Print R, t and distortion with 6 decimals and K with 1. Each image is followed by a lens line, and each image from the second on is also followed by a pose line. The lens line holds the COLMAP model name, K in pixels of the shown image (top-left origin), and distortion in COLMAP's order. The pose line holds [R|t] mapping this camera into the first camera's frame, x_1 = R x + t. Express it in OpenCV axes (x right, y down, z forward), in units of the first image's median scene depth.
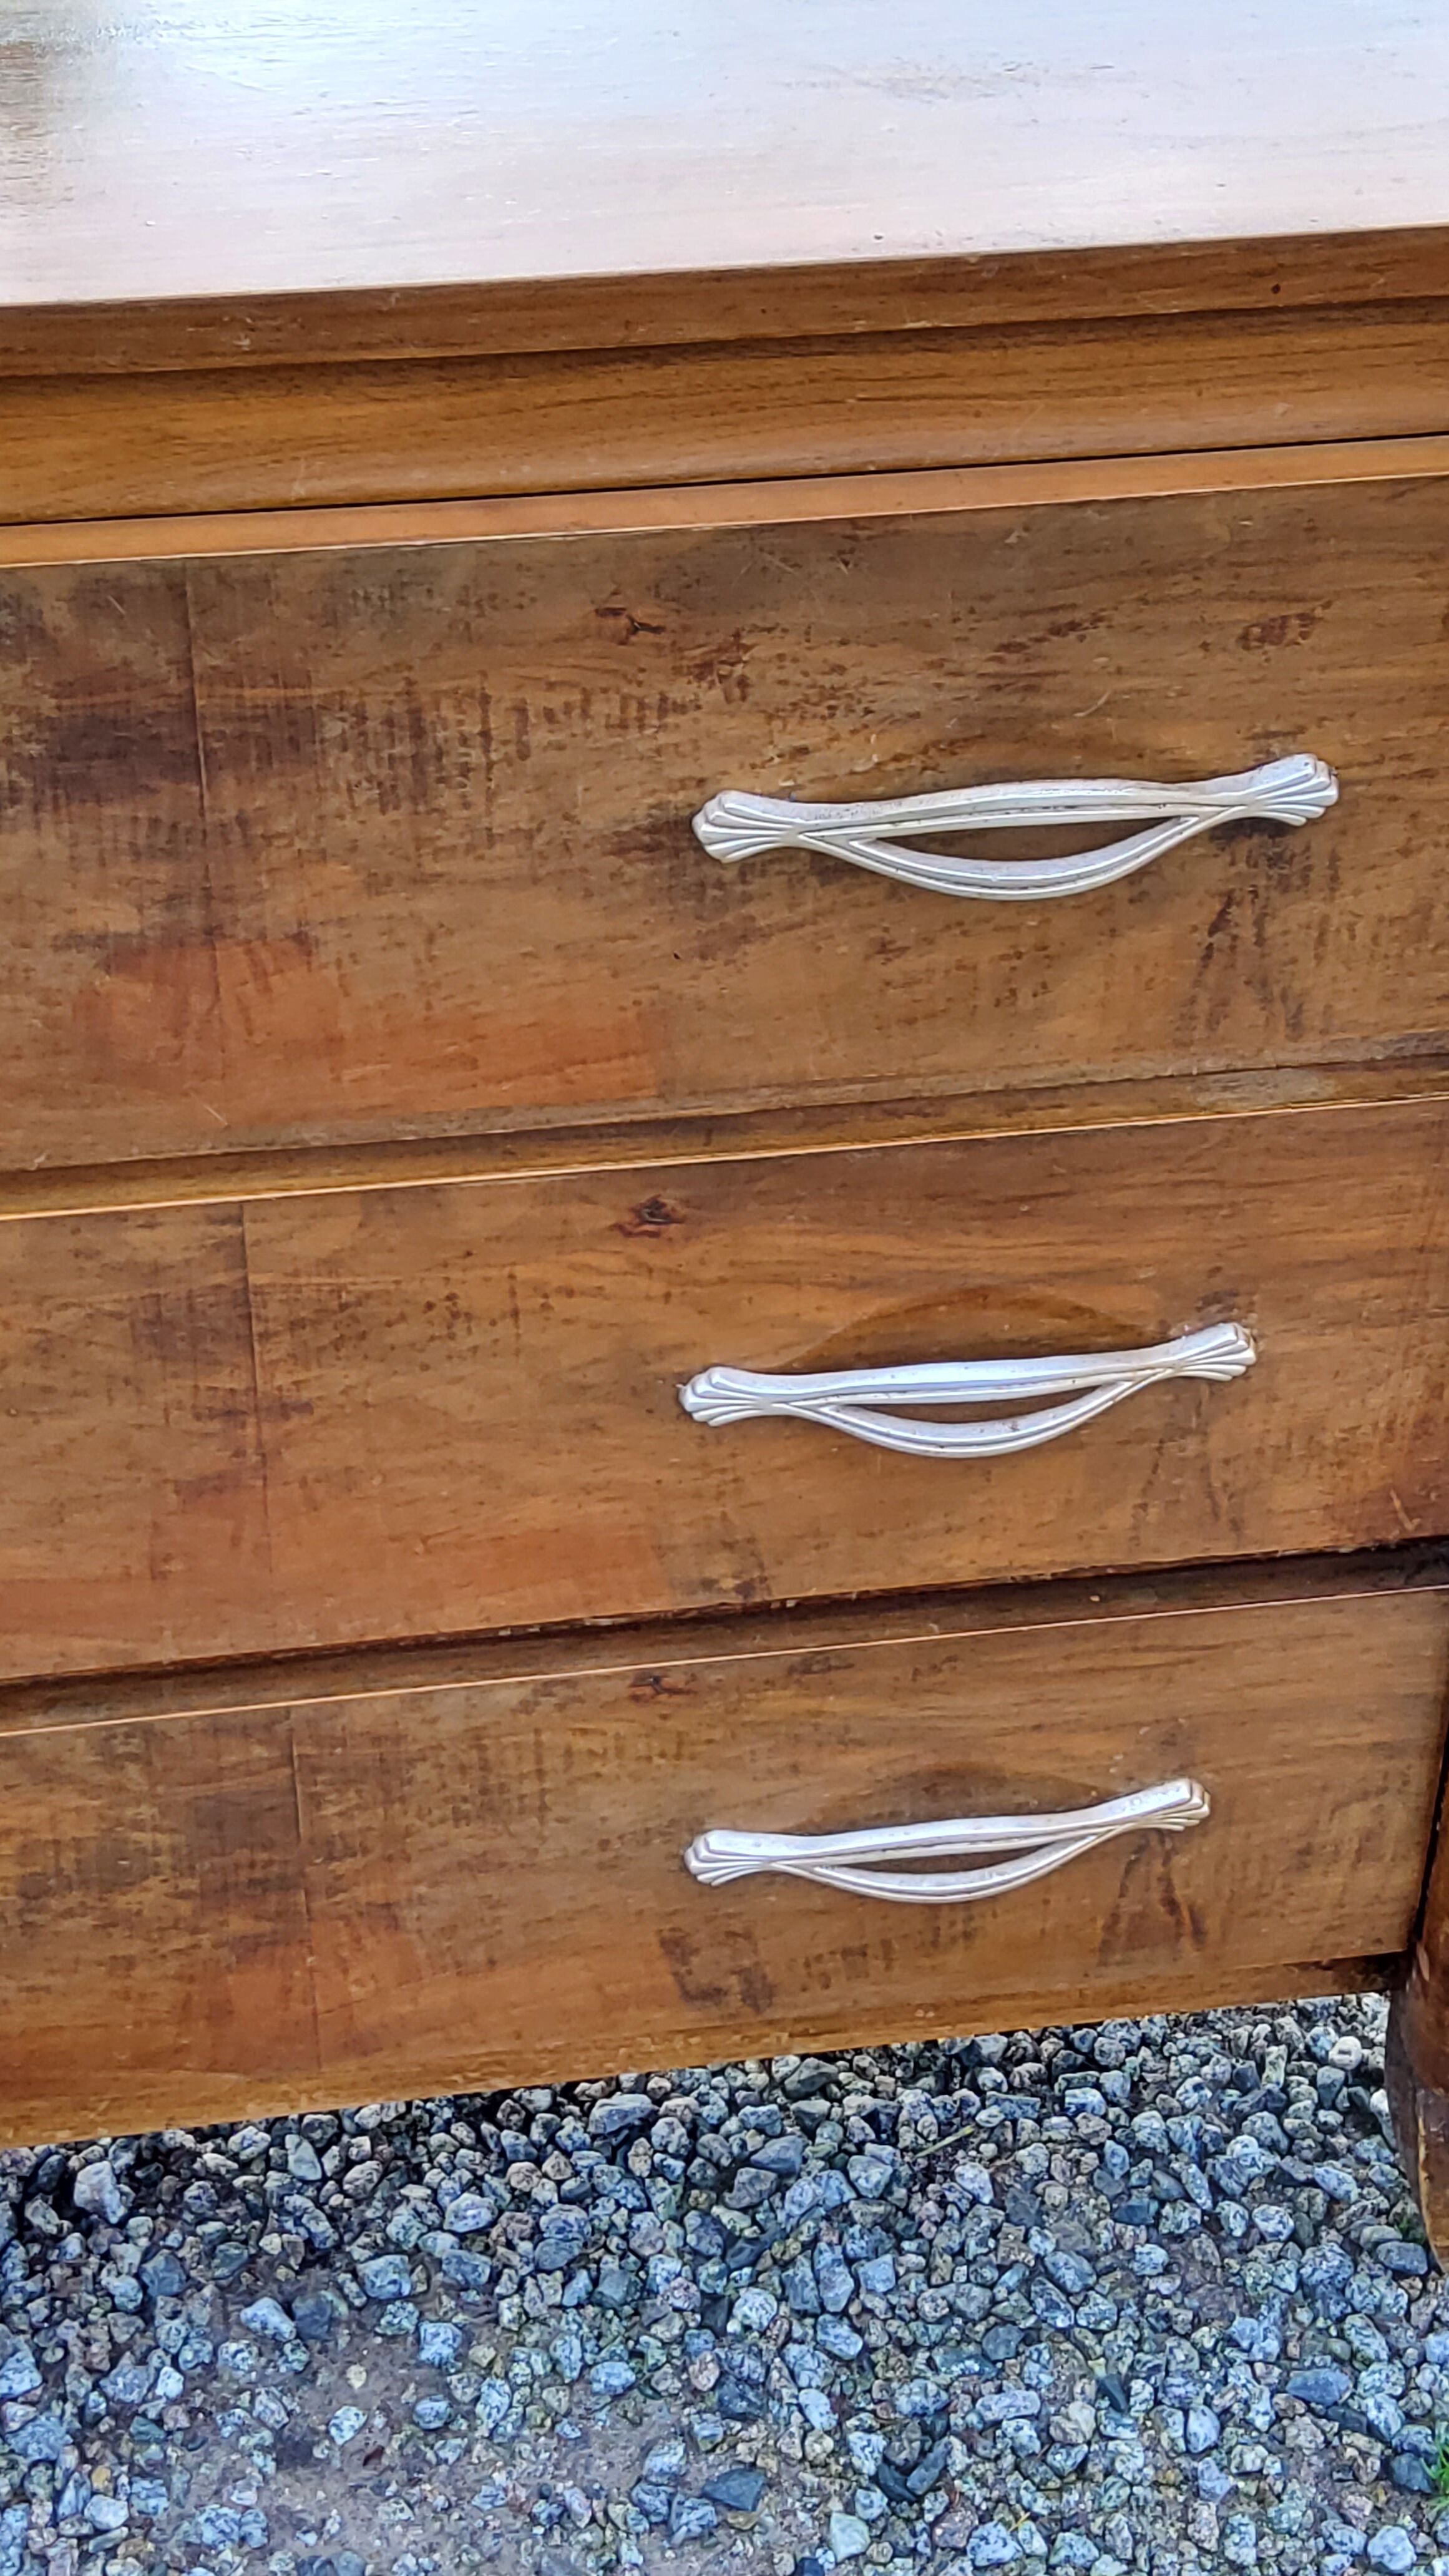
lens RADIAL K [[3868.9, 0, 754.4], [0, 3868.9, 1274.4], [0, 0, 1]] dist [0.107587, 0.000000]
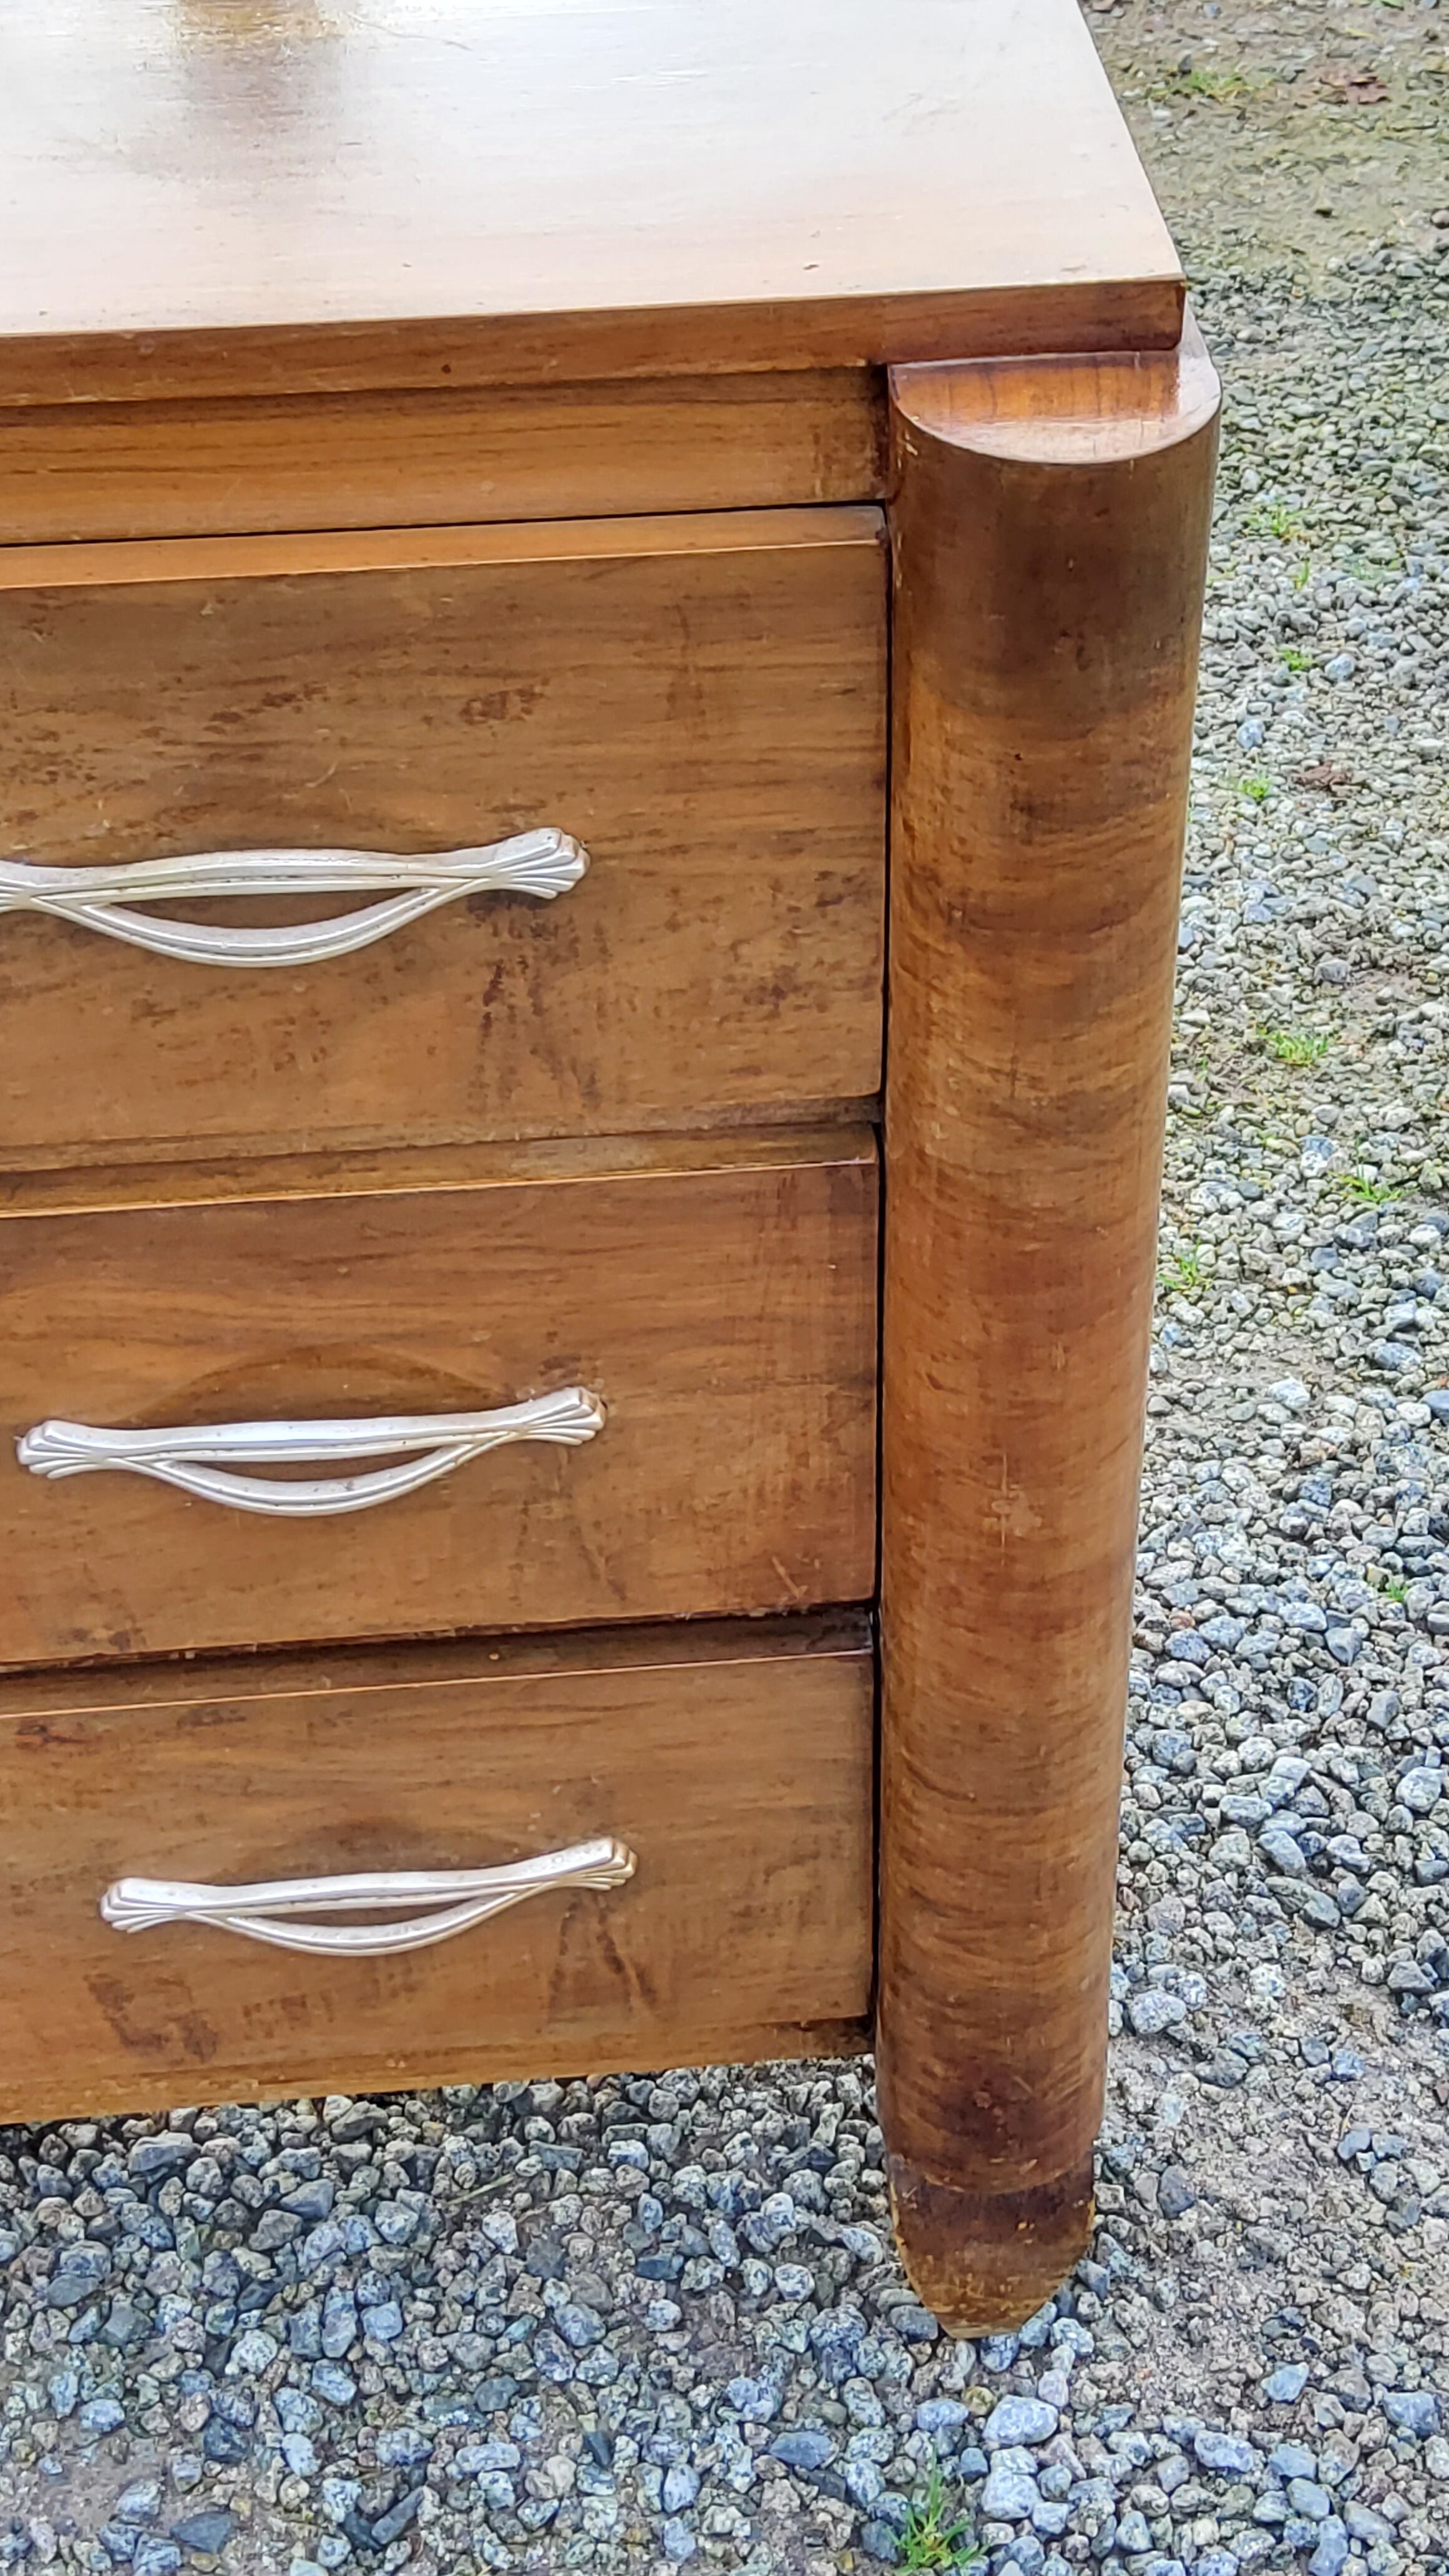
lens RADIAL K [[3868.9, 0, 752.3], [0, 3868.9, 1269.3], [0, 0, 1]] dist [0.107587, 0.000000]
pose [[0.997436, 0.021638, -0.068220, 0.224573], [-0.021935, 0.999753, -0.003615, -0.014673], [0.068125, 0.005103, 0.997664, 0.004160]]
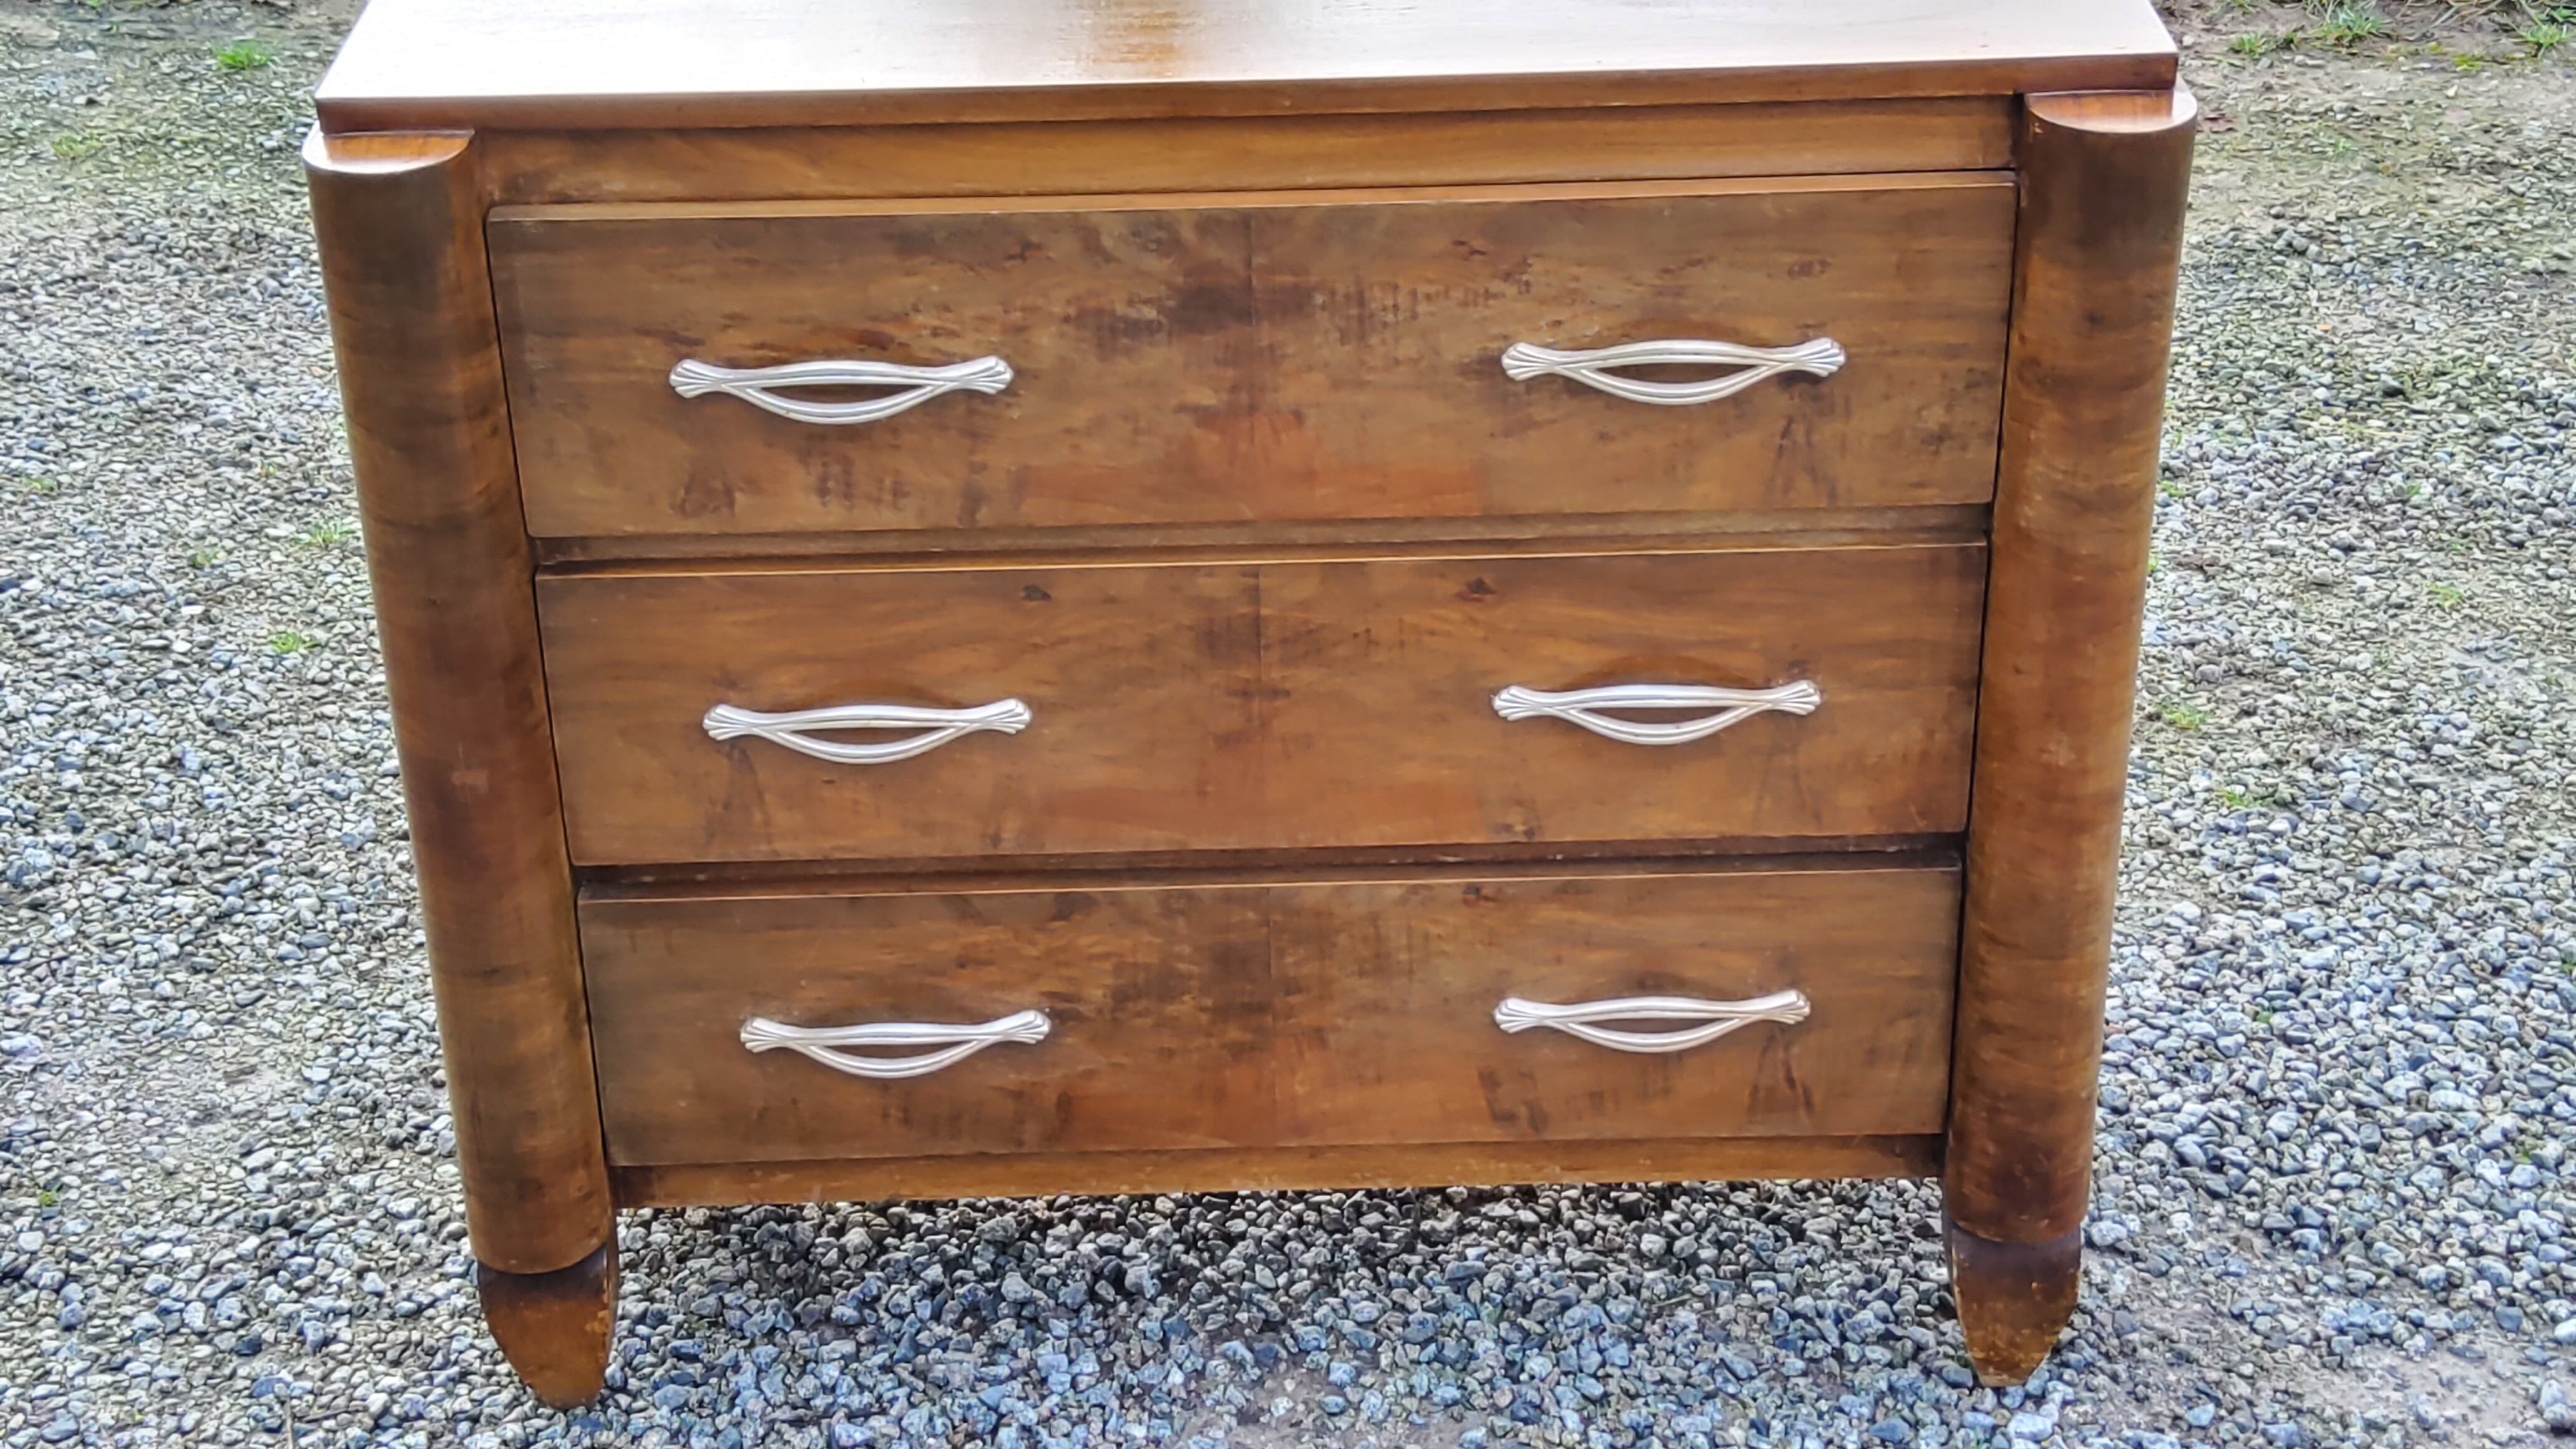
lens RADIAL K [[3868.9, 0, 1269.4], [0, 3868.9, 691.8], [0, 0, 1]] dist [0.107587, 0.000000]
pose [[0.988612, 0.039827, -0.145119, 0.131173], [-0.065003, 0.982754, -0.173116, 0.324992], [0.135722, 0.180578, 0.974152, -0.727618]]
